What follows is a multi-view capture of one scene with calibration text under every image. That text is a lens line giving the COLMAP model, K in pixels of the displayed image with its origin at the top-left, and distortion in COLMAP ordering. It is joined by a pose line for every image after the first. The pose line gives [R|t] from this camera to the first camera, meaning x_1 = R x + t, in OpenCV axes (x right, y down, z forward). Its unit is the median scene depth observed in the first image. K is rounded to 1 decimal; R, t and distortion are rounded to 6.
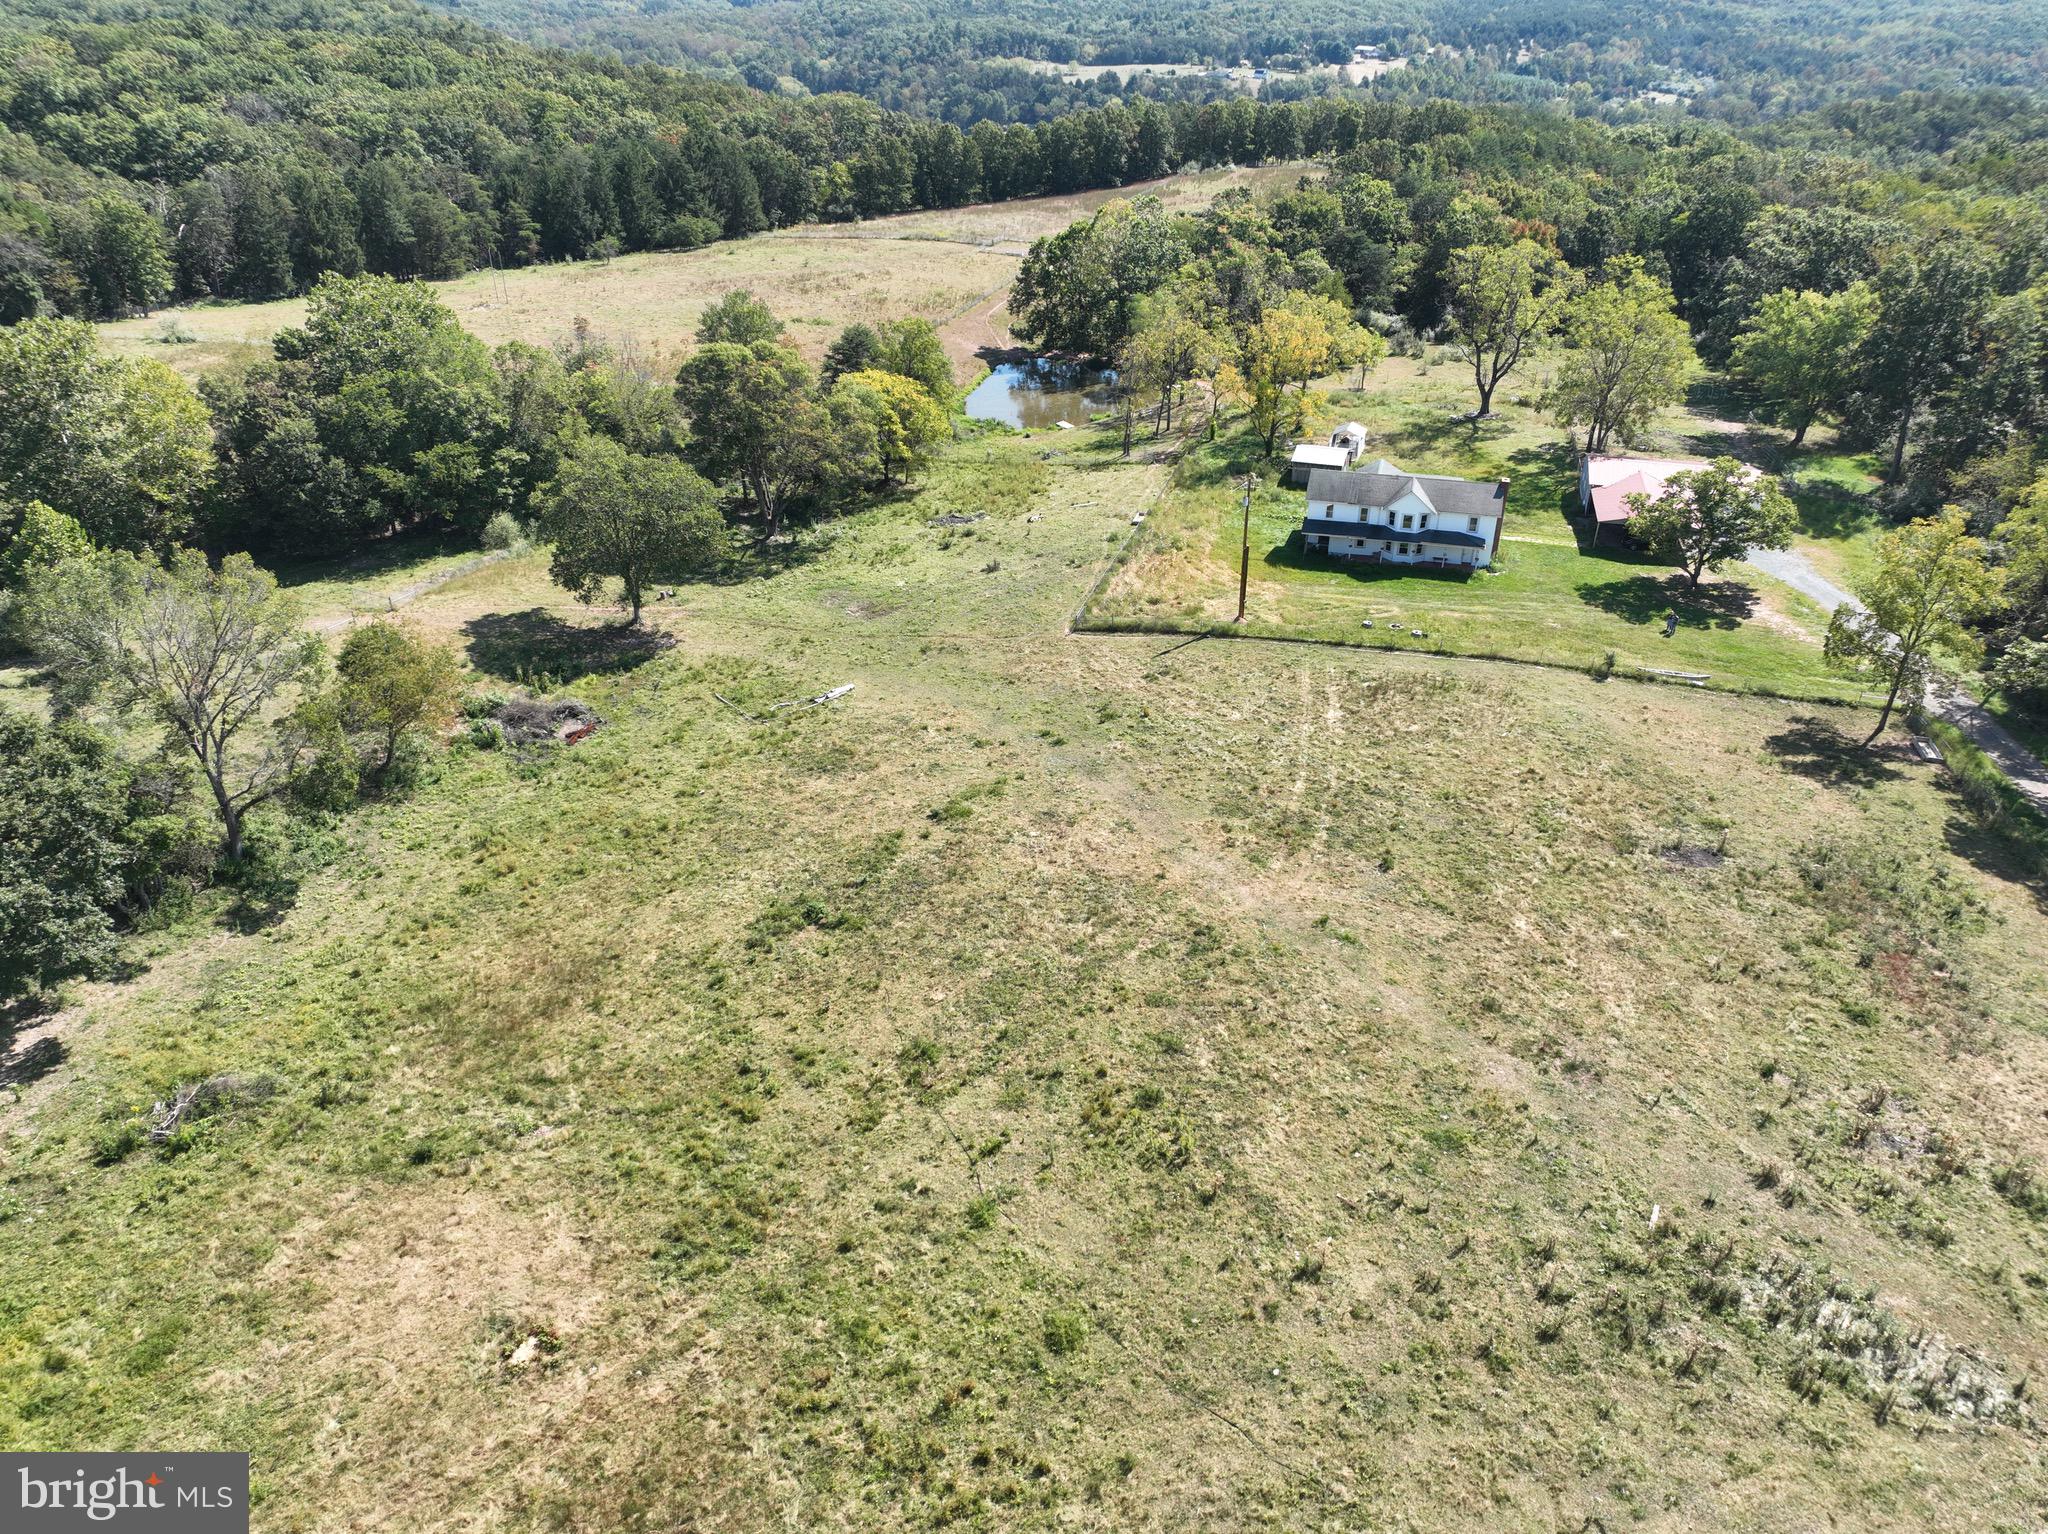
lens RADIAL K [[1447.4, 0, 1042.0], [0, 1447.4, 756.9], [0, 0, 1]] dist [-0.000223, 0.017312]
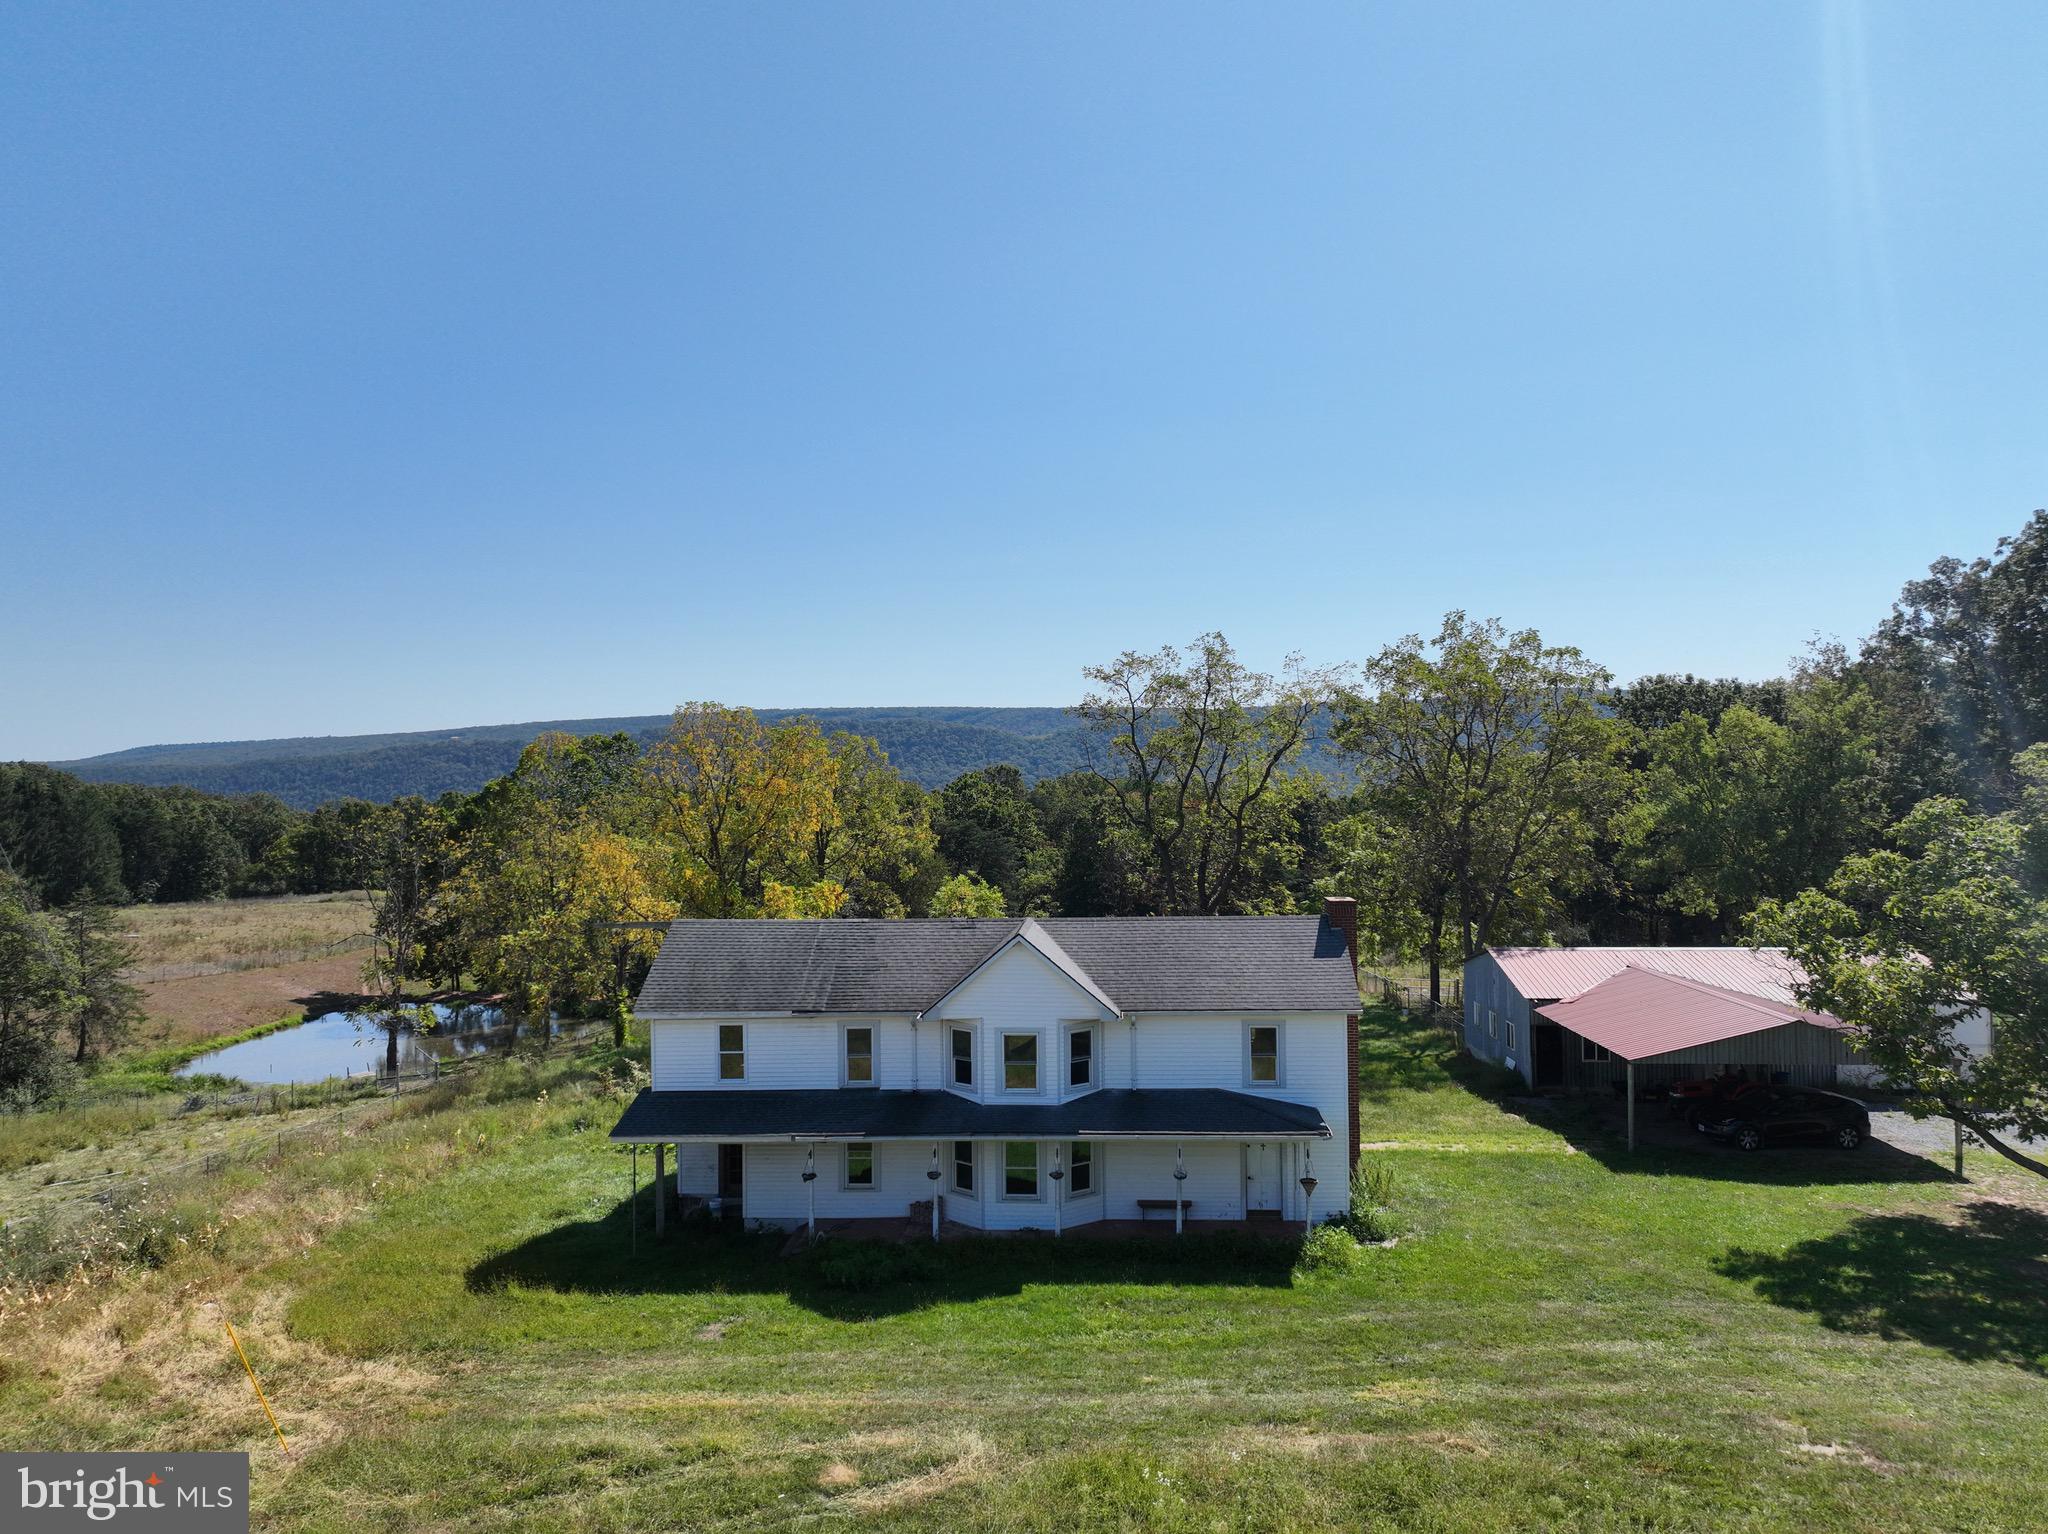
lens RADIAL K [[1447.4, 0, 1022.8], [0, 1447.4, 764.5], [0, 0, 1]] dist [-0.000223, 0.017312]
pose [[0.978602, -0.010773, 0.205482, 0.194319], [0.114613, 0.857907, -0.500859, -0.076038], [-0.170889, 0.513693, 0.840783, 0.732905]]
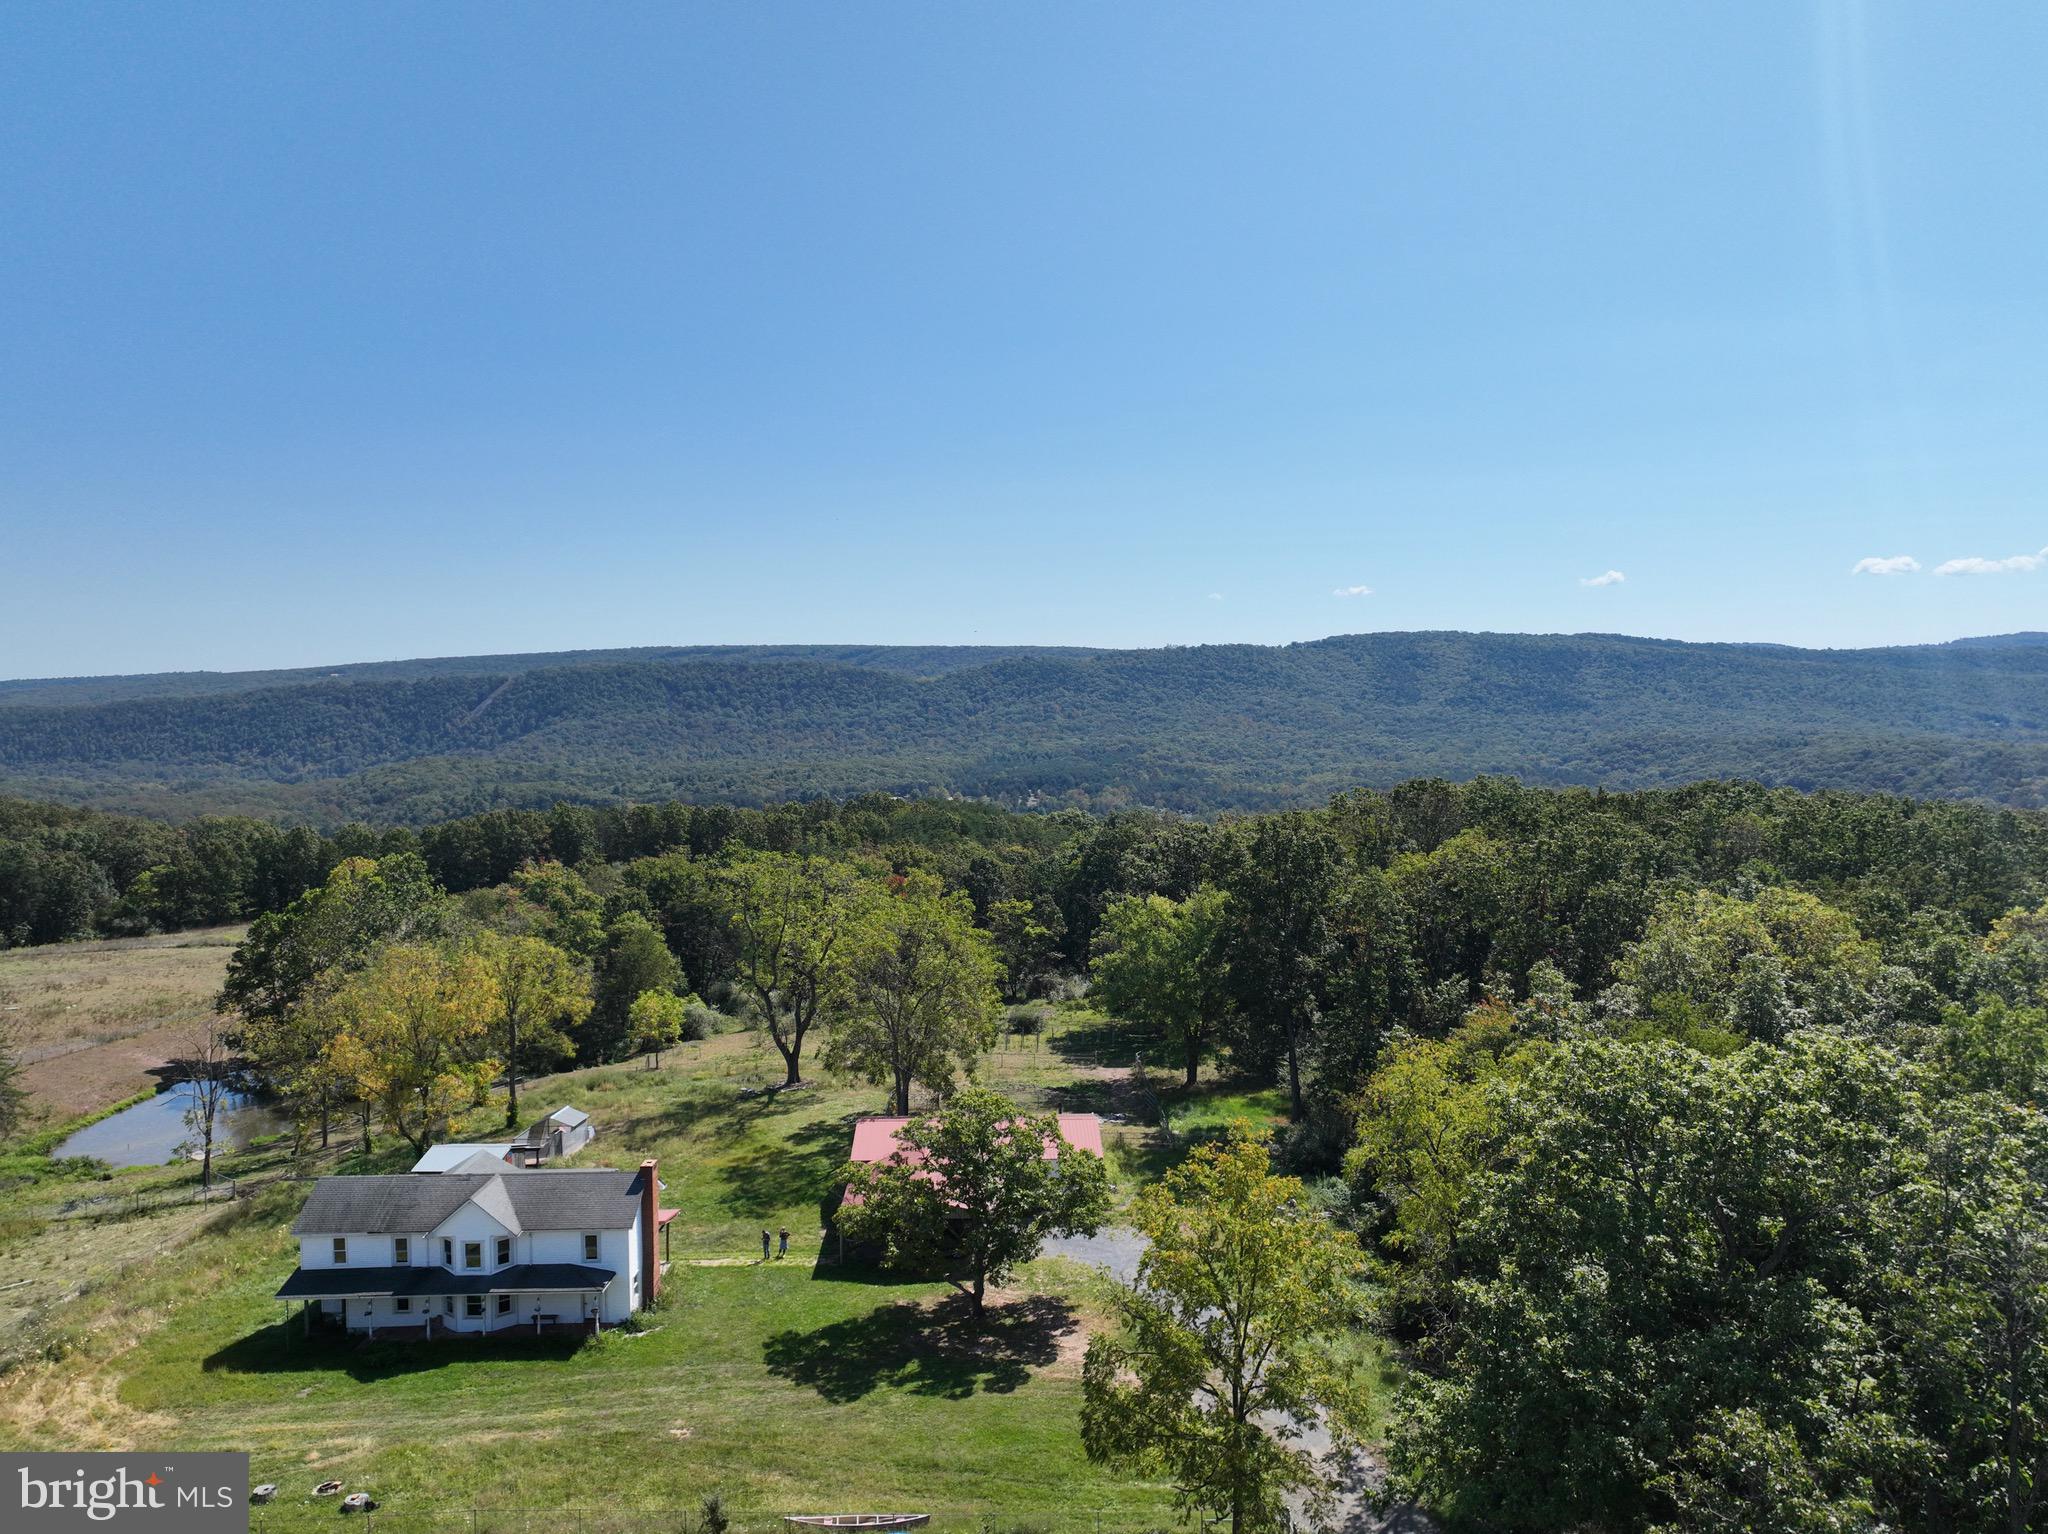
lens RADIAL K [[1447.4, 0, 1031.9], [0, 1447.4, 758.0], [0, 0, 1]] dist [-0.000223, 0.017312]
pose [[0.961329, -0.019918, 0.274680, 0.300842], [0.147465, 0.879581, -0.452318, -0.044471], [-0.232594, 0.475332, 0.848504, 0.369795]]
